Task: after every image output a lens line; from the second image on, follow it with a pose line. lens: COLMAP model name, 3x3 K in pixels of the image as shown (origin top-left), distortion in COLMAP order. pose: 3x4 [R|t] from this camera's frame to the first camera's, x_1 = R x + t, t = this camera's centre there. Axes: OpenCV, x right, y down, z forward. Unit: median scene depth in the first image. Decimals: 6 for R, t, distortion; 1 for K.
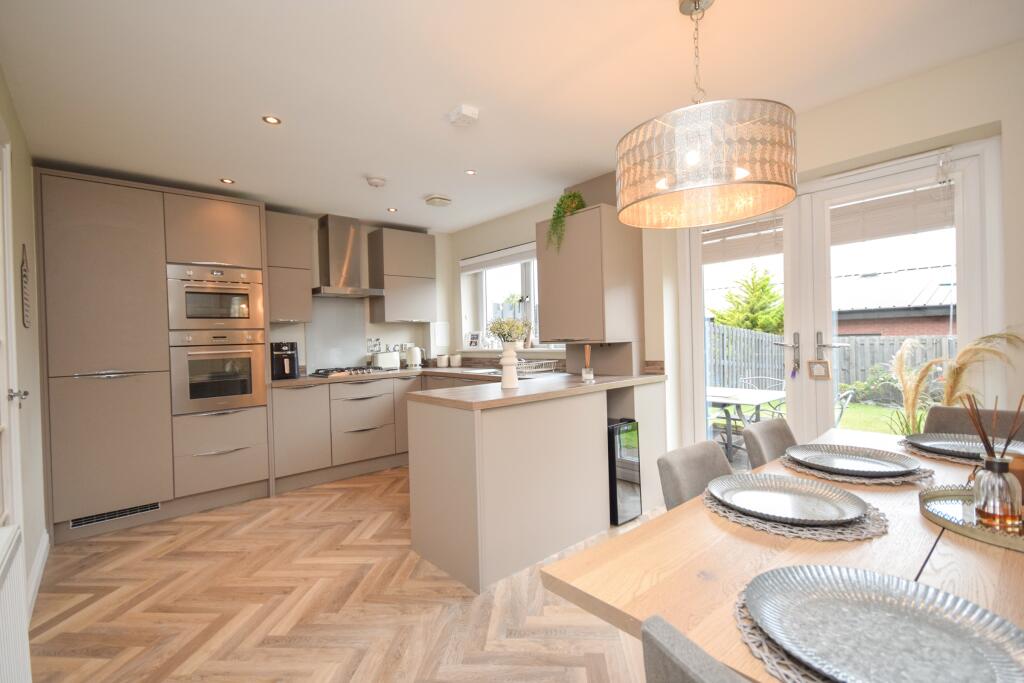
lens RADIAL K [[468.0, 0, 512.1], [0, 468.0, 340.4], [0, 0, 1]] dist [0.002445, 0.000254]
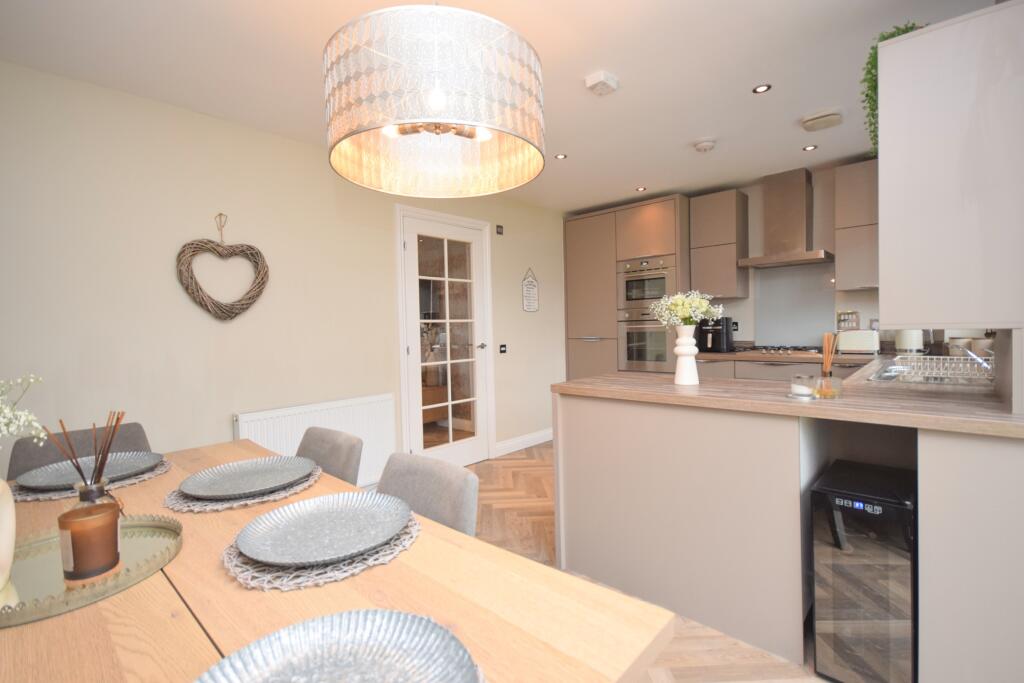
lens RADIAL K [[456.3, 0, 512.2], [0, 456.3, 343.3], [0, 0, 1]] dist [0.000422, 0.000132]
pose [[0.101886, 0.066044, -0.992601, 0.569173], [0.017831, 0.997512, 0.068201, -0.019357], [0.994636, -0.024648, 0.100455, 0.516816]]
